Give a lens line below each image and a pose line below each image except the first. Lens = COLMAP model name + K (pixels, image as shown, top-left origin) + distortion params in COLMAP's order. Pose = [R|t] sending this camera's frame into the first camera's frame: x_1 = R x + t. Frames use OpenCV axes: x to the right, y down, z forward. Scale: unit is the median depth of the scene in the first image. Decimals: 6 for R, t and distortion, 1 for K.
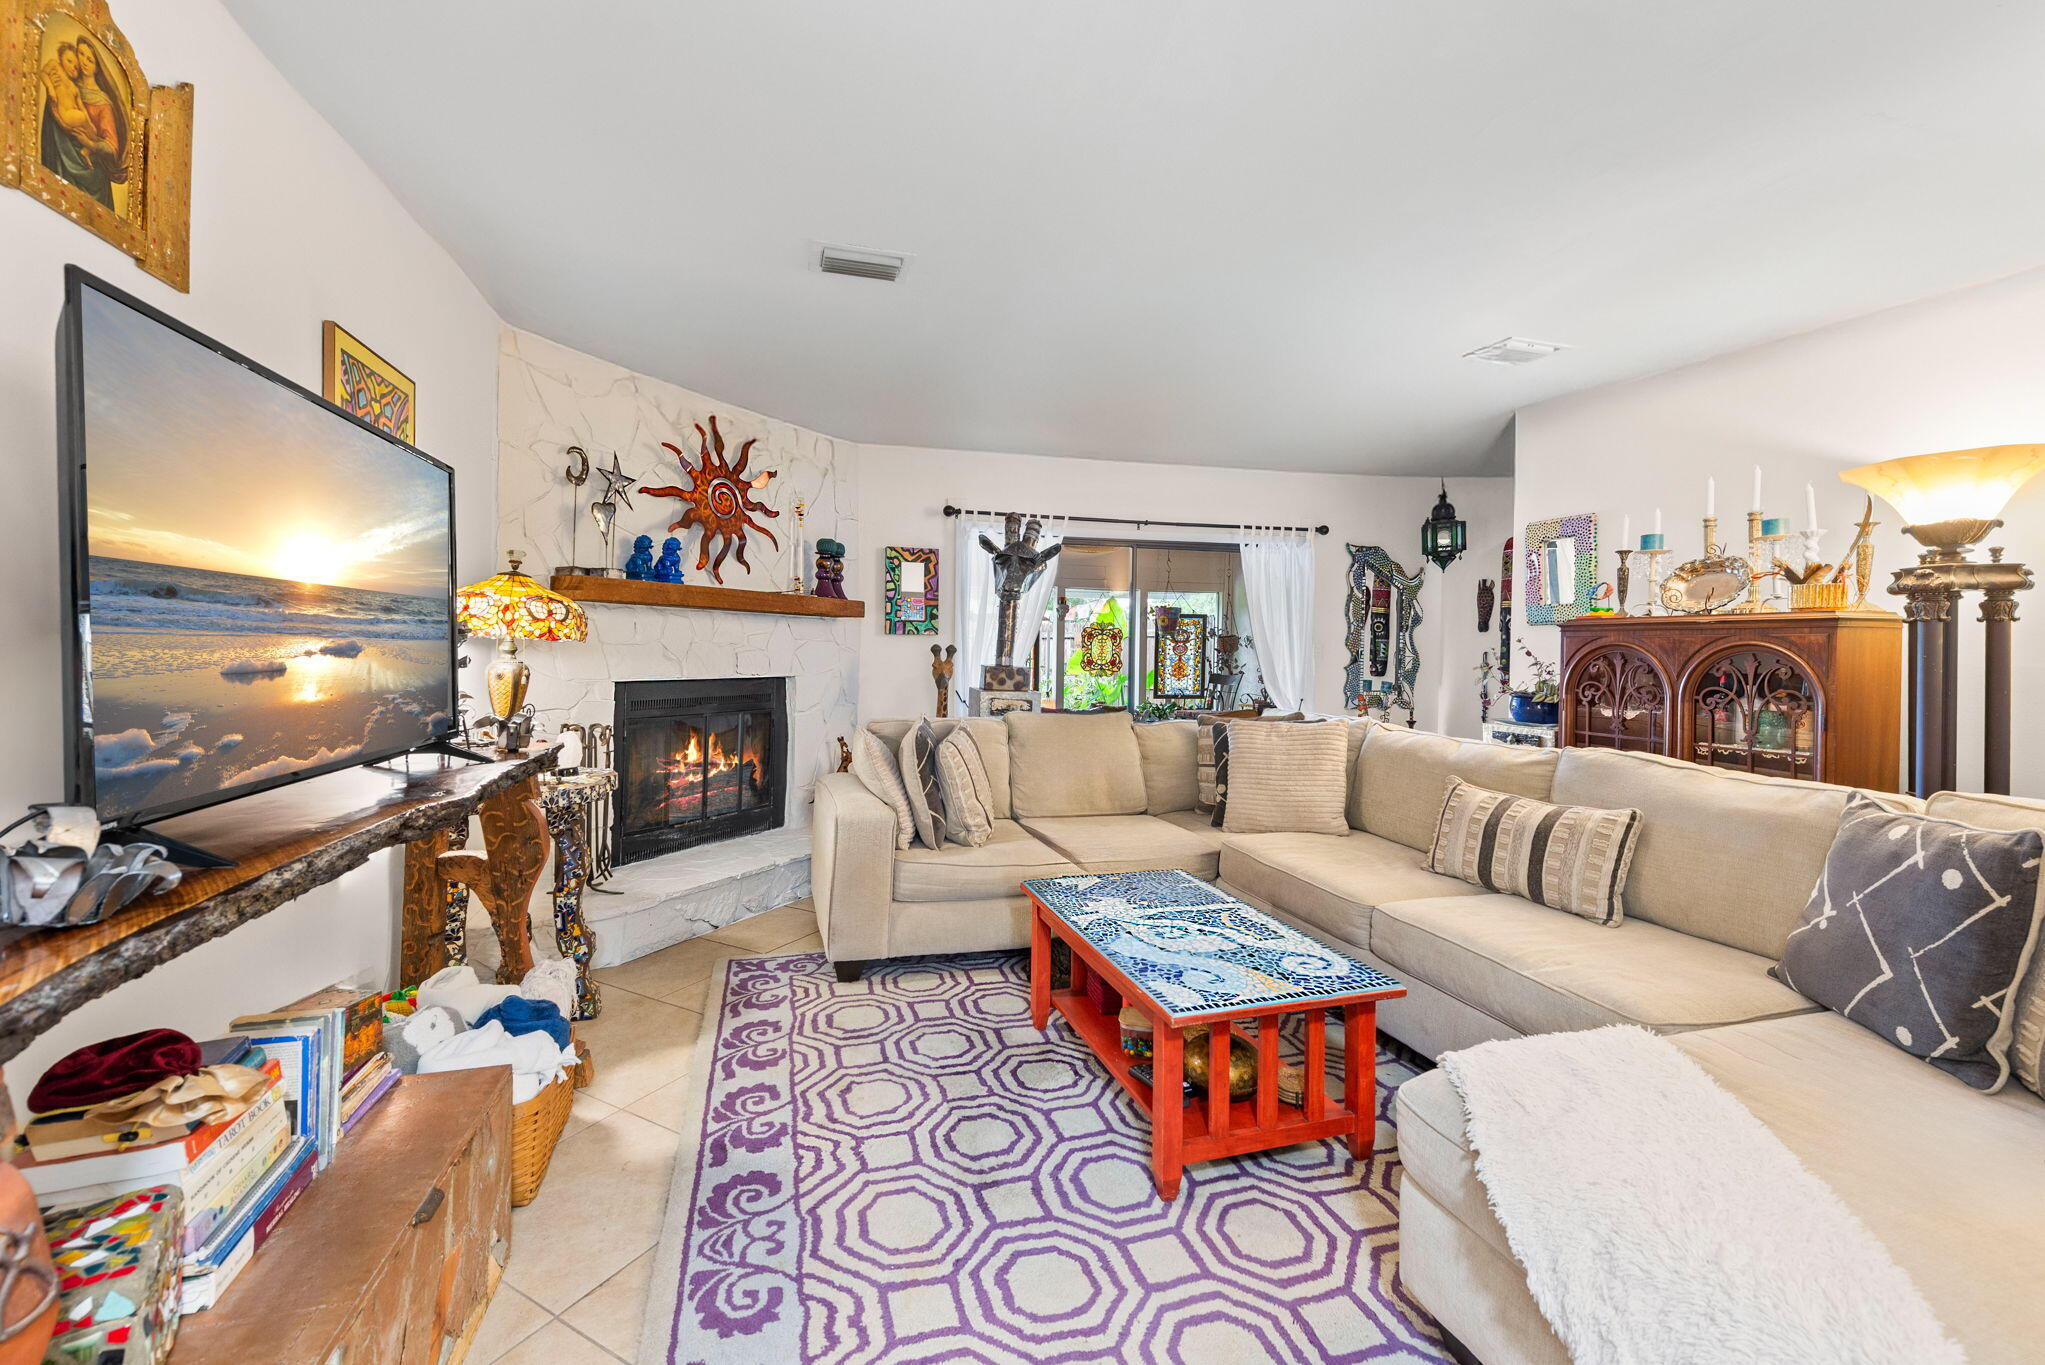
lens RADIAL K [[818.9, 0, 1020.8], [0, 818.9, 666.6], [0, 0, 1]] dist [0.002938, -0.000885]
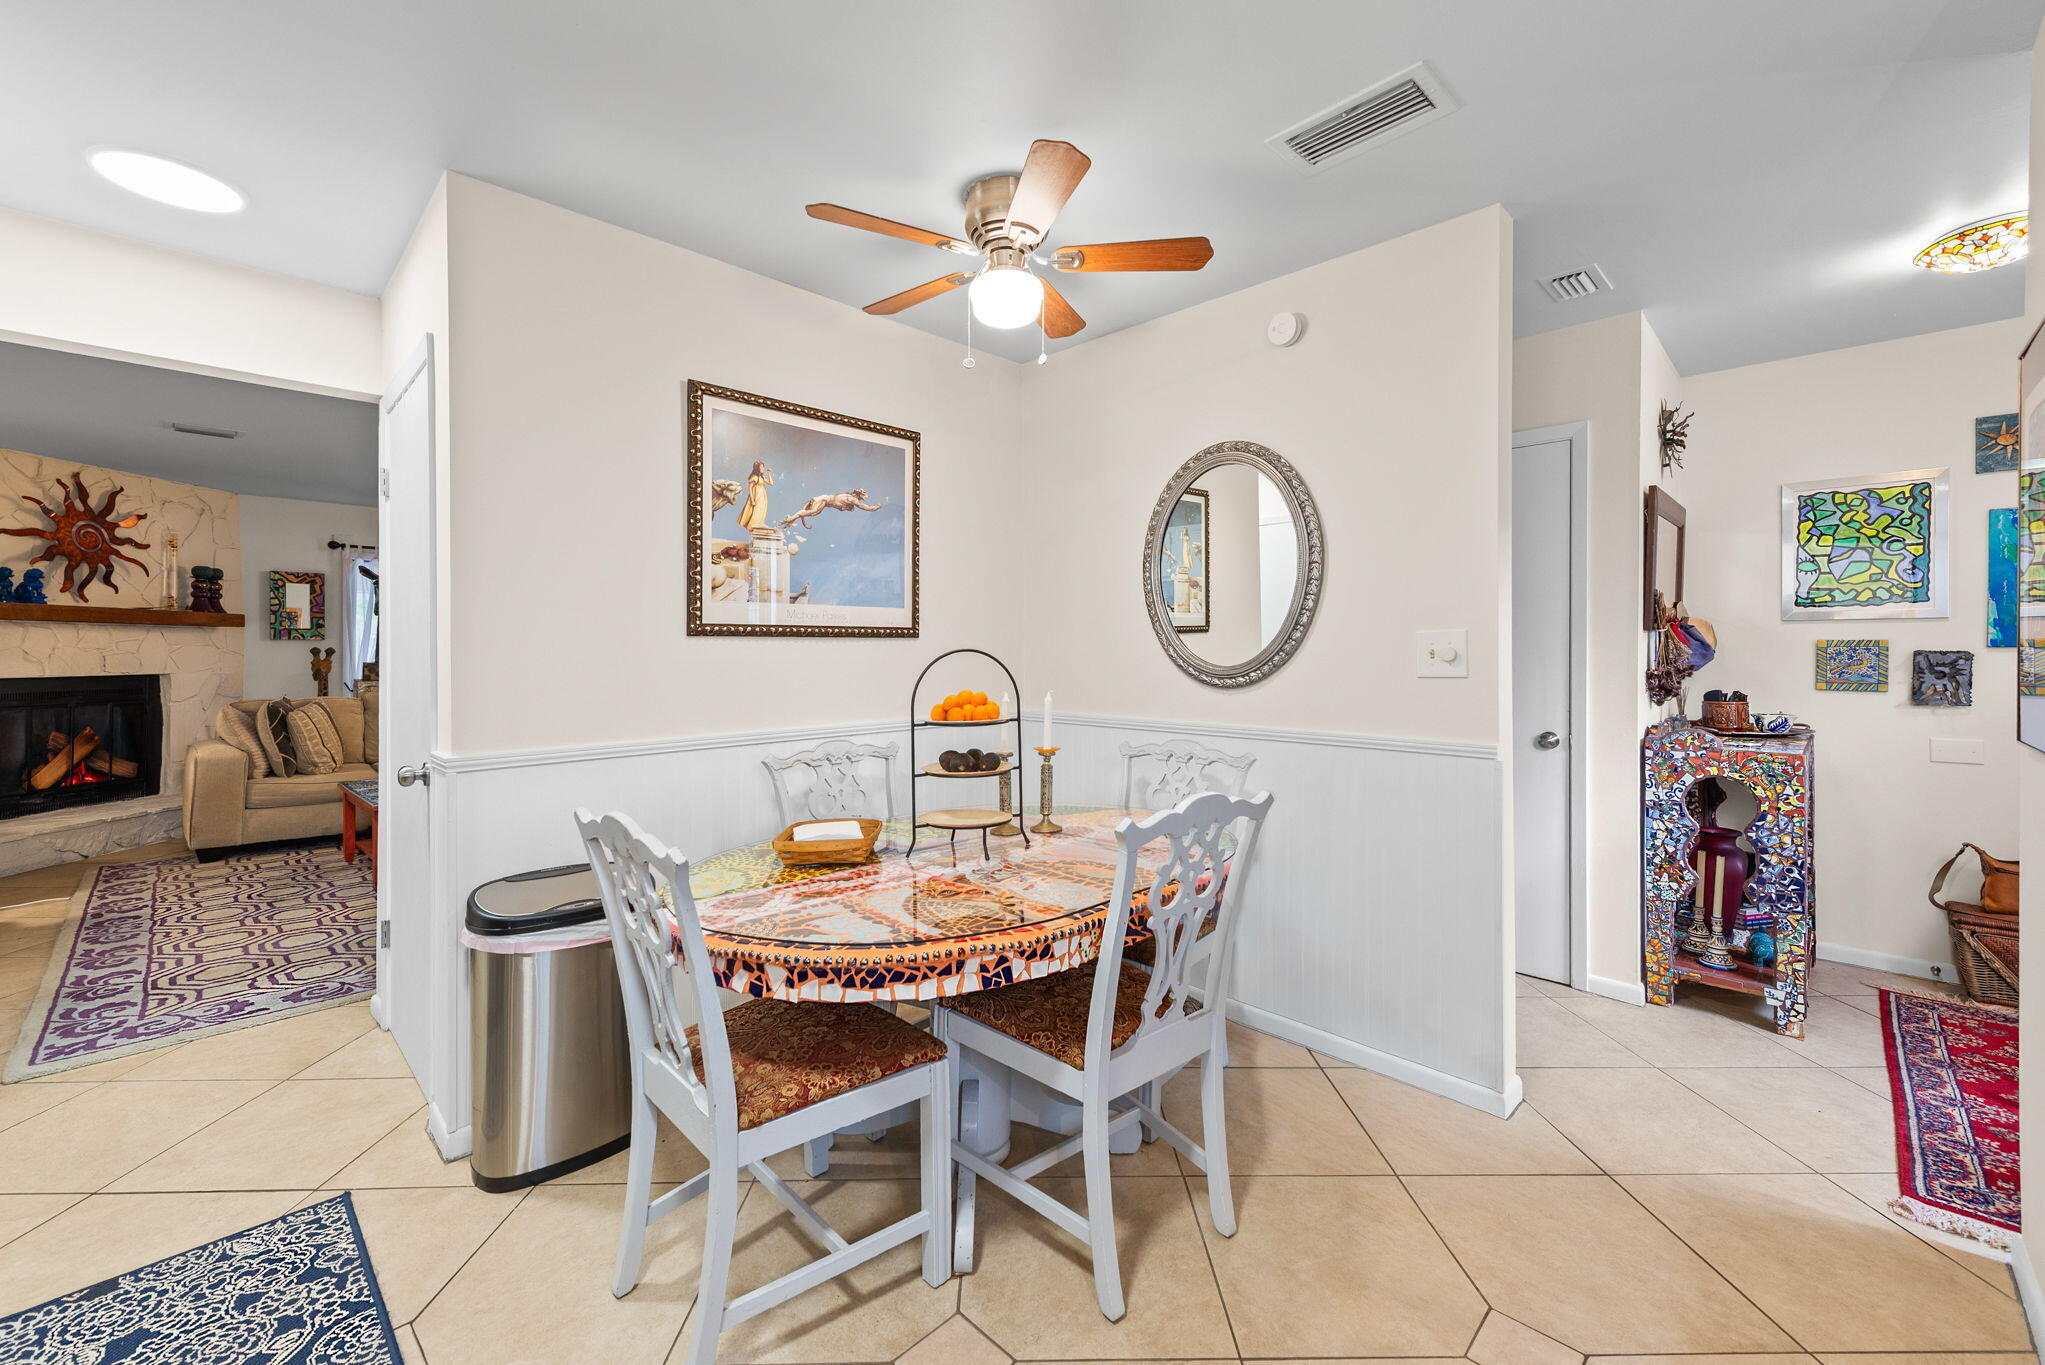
lens RADIAL K [[818.9, 0, 1021.3], [0, 818.9, 654.8], [0, 0, 1]] dist [0.002938, -0.000885]
pose [[0.871522, -0.012731, 0.490191, 0.277356], [0.018425, 0.999807, -0.006792, 0.017093], [-0.490010, 0.014951, 0.871589, -0.831630]]
